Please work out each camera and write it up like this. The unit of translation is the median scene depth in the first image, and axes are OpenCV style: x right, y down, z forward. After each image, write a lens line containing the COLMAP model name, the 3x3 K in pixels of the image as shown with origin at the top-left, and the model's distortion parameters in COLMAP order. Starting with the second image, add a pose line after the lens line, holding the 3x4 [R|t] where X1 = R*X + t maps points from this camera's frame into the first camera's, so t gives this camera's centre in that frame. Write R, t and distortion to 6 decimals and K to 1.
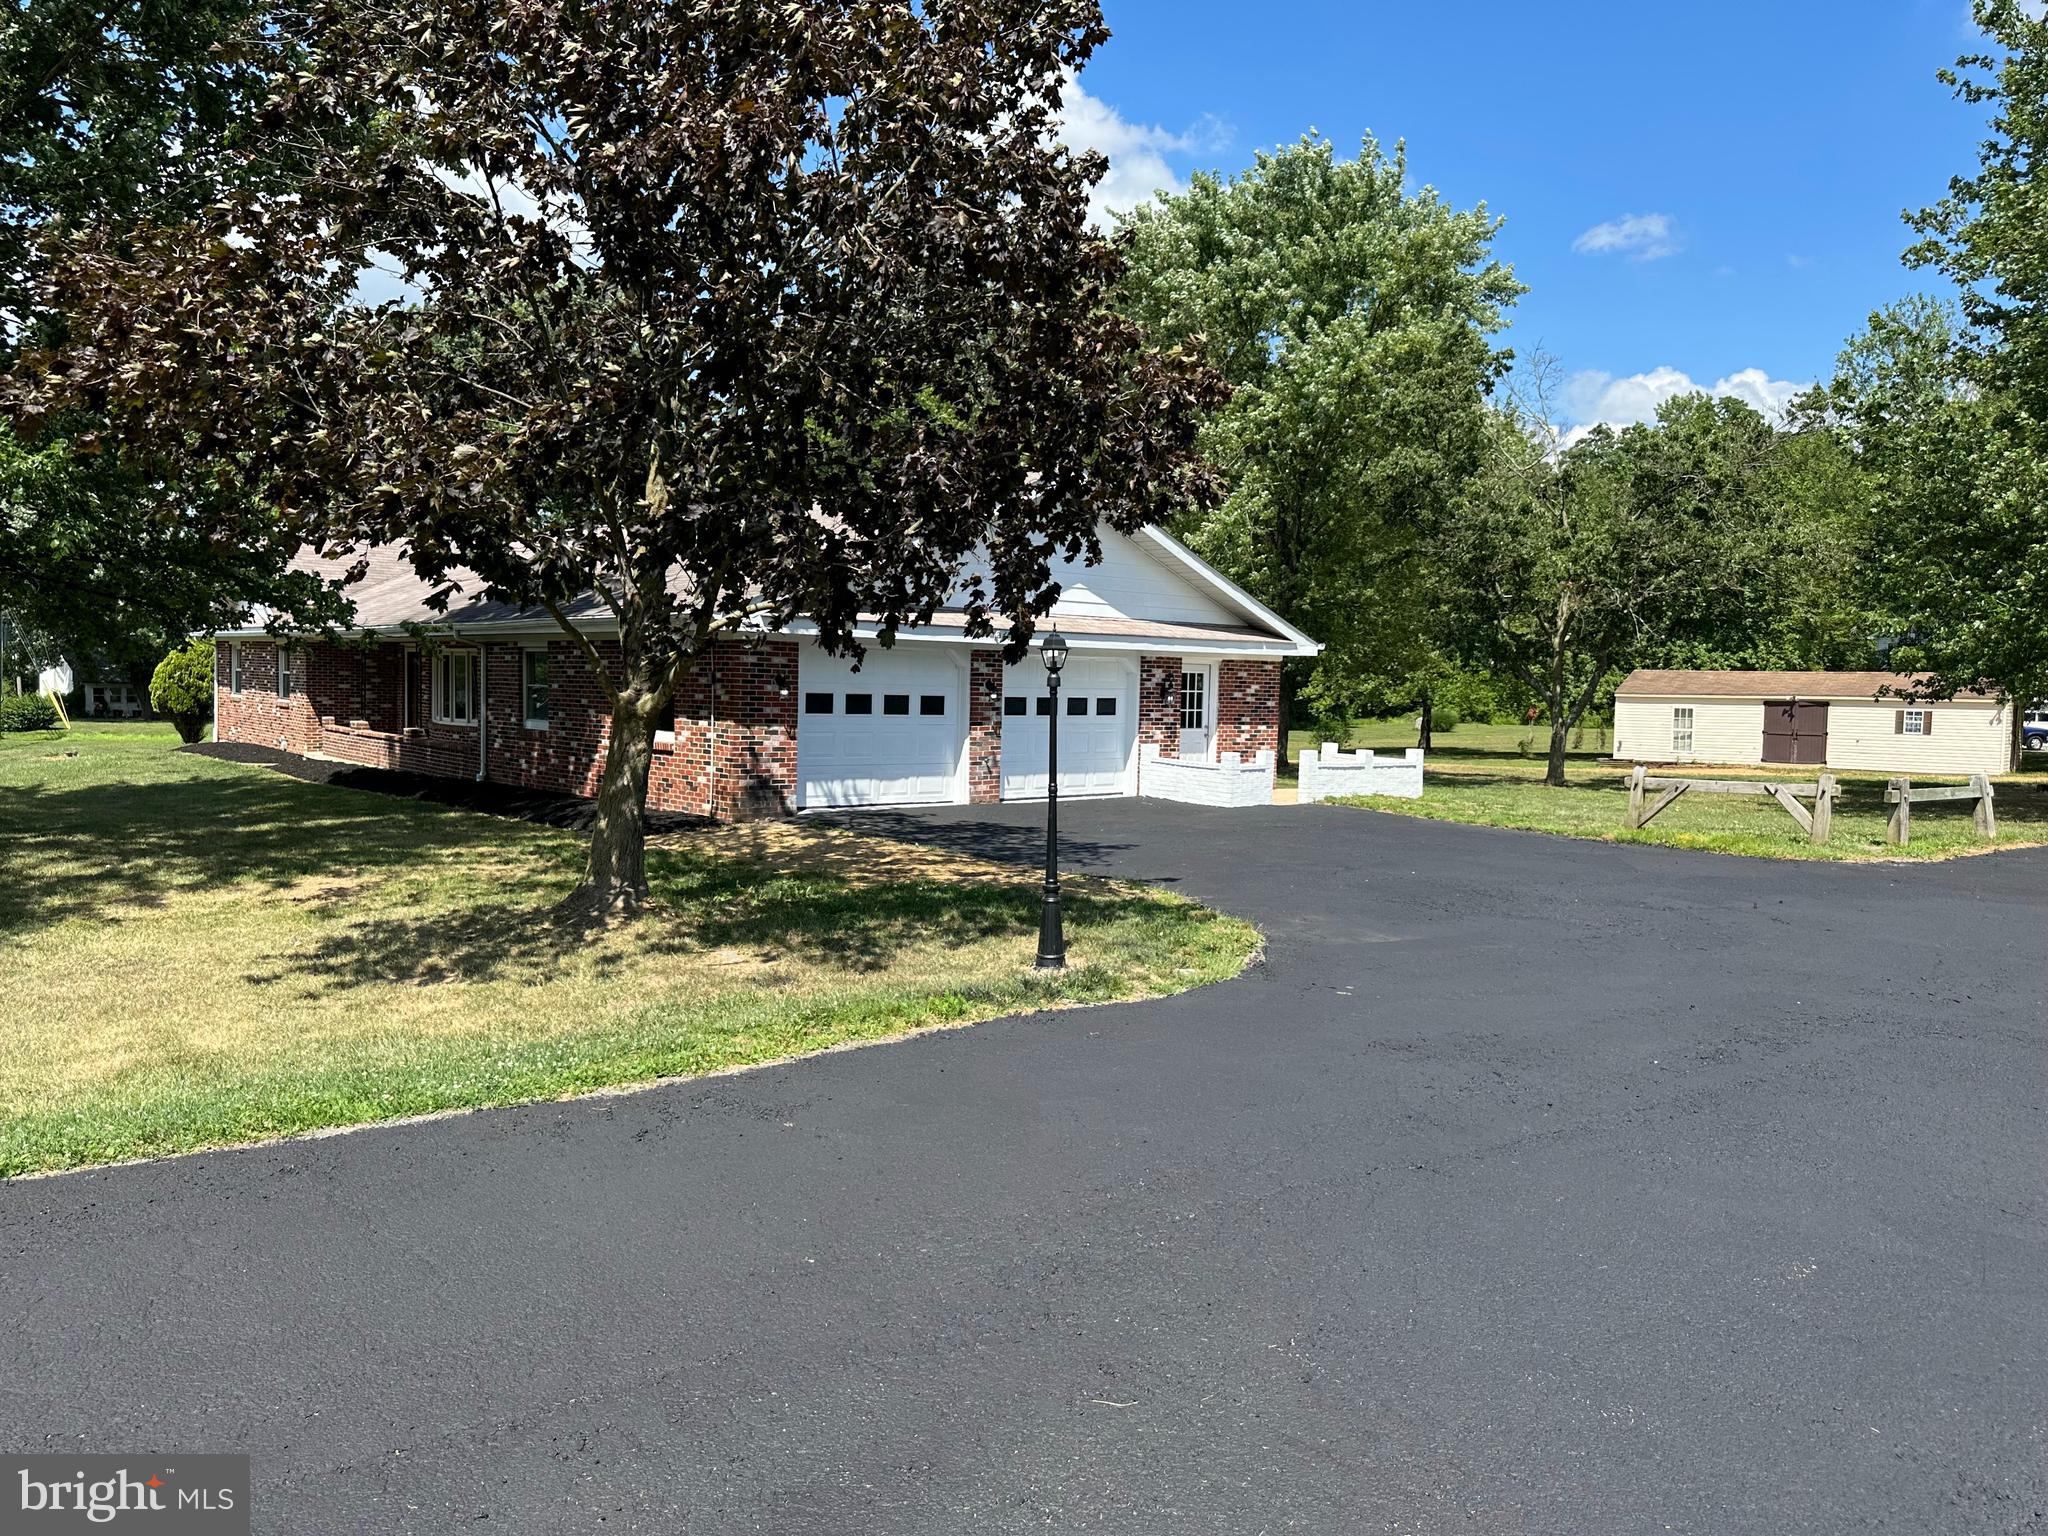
lens RADIAL K [[1445.2, 0, 1027.0], [0, 1445.2, 754.1], [0, 0, 1]] dist [0.195294, -0.265444]
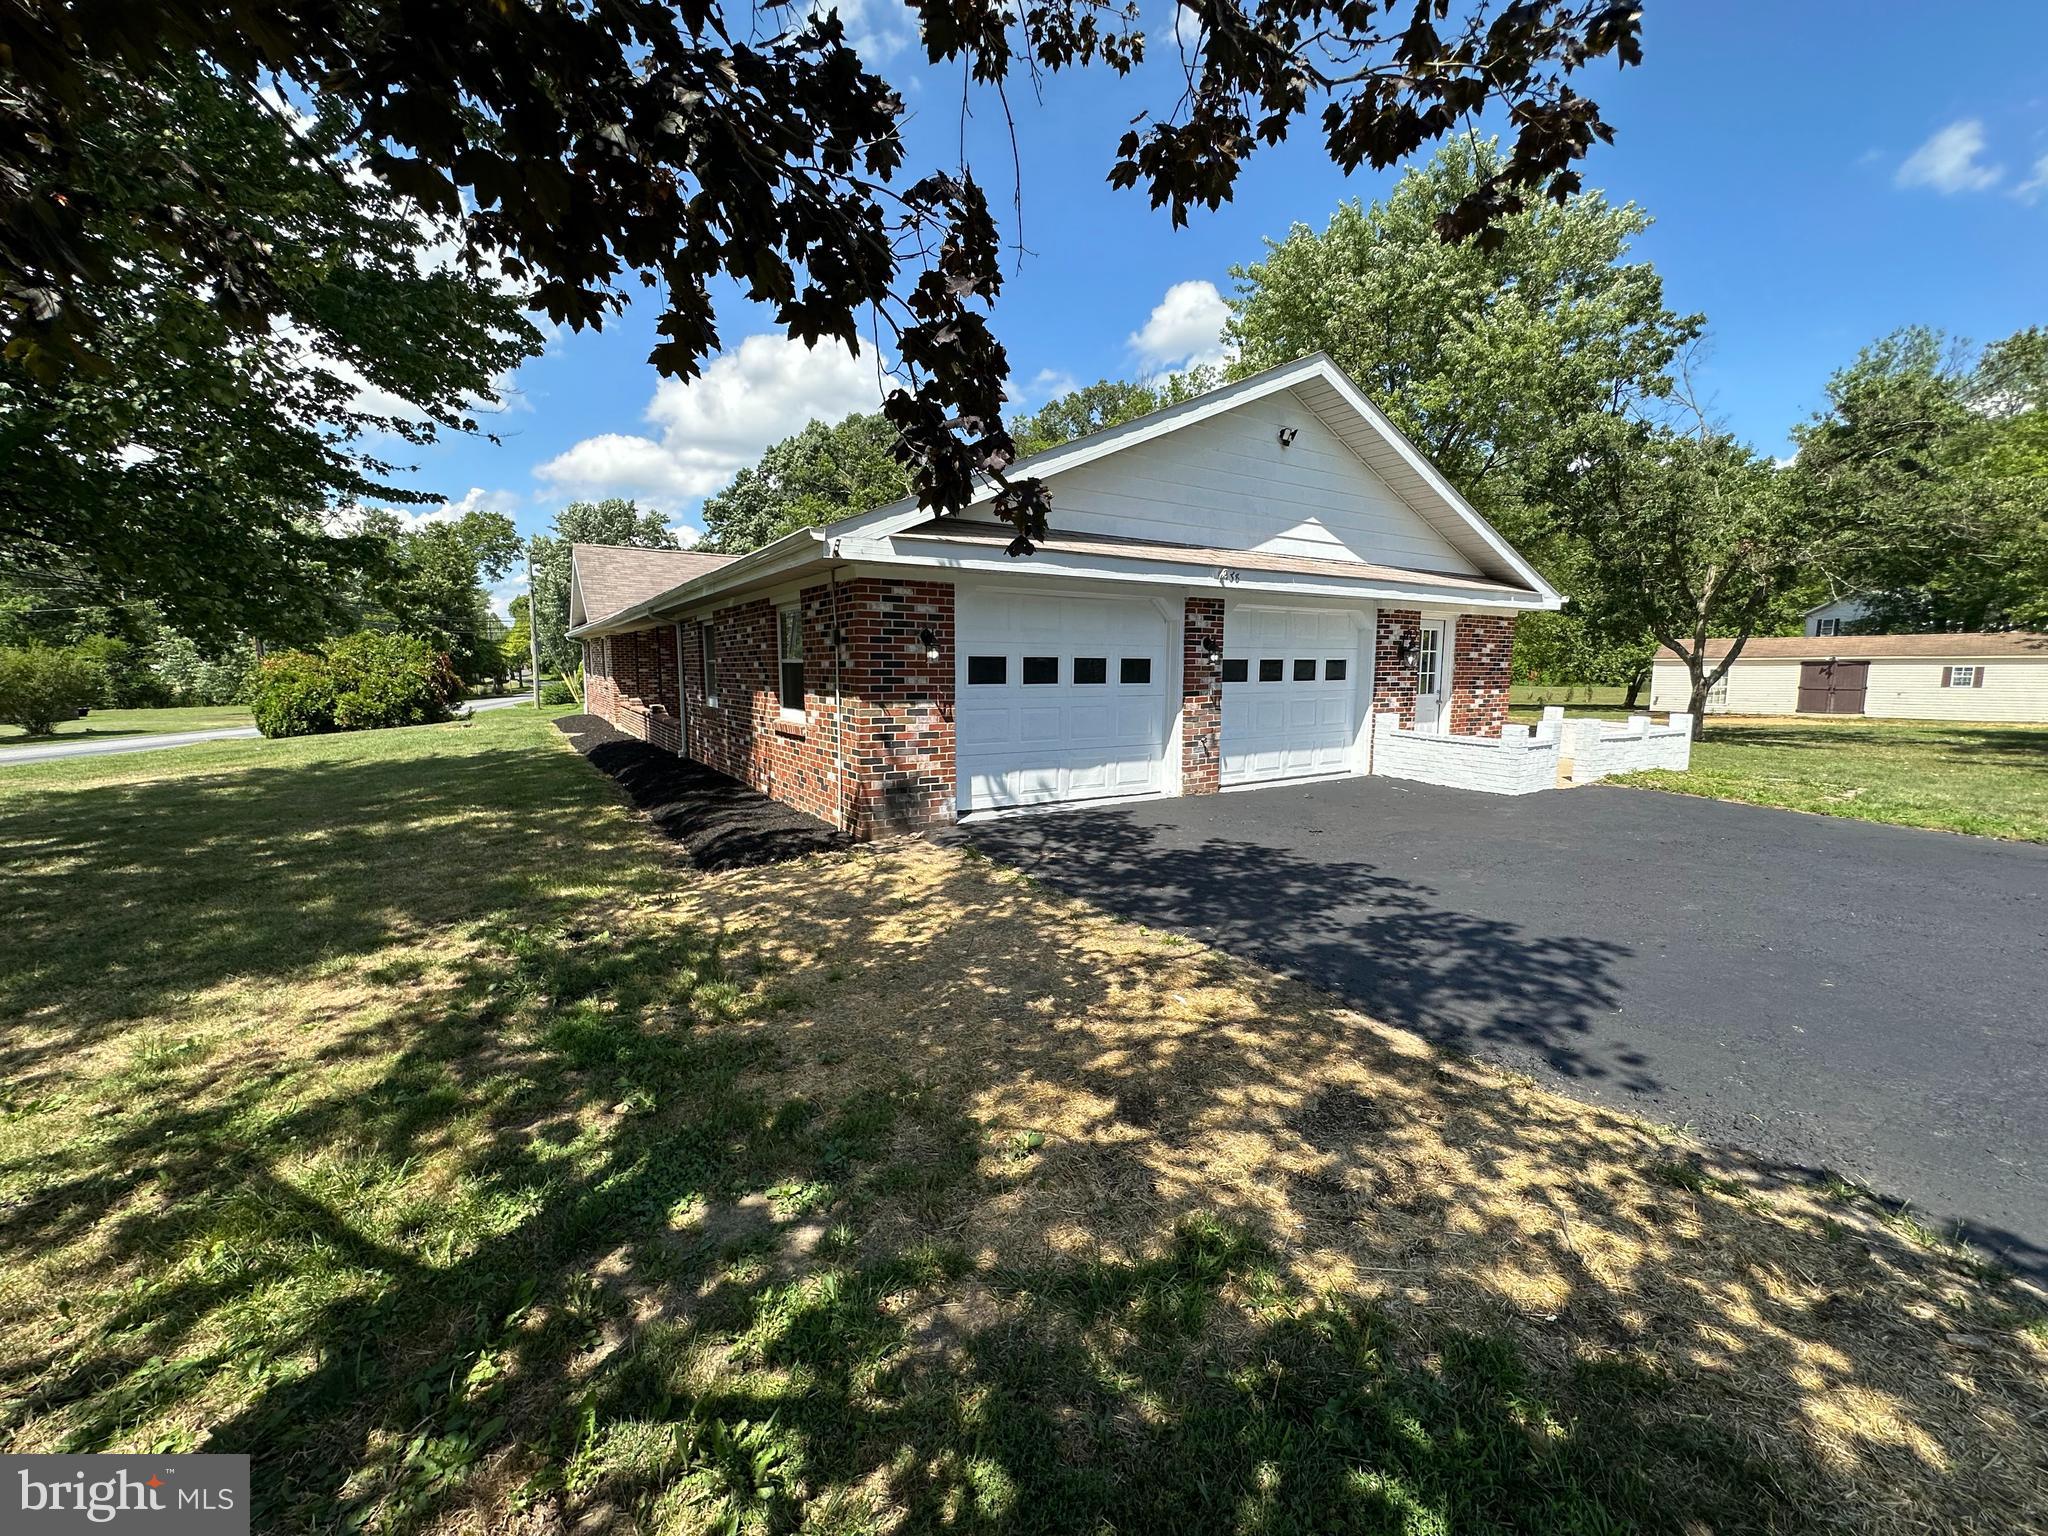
lens RADIAL K [[821.0, 0, 1024.0], [0, 821.0, 768.0], [0, 0, 1]] dist [-0.002193, 0.000377]
pose [[0.987353, -0.001584, -0.158530, -0.049008], [0.013284, 0.997260, 0.072772, -0.013036], [0.157981, -0.073957, 0.984669, 0.493472]]
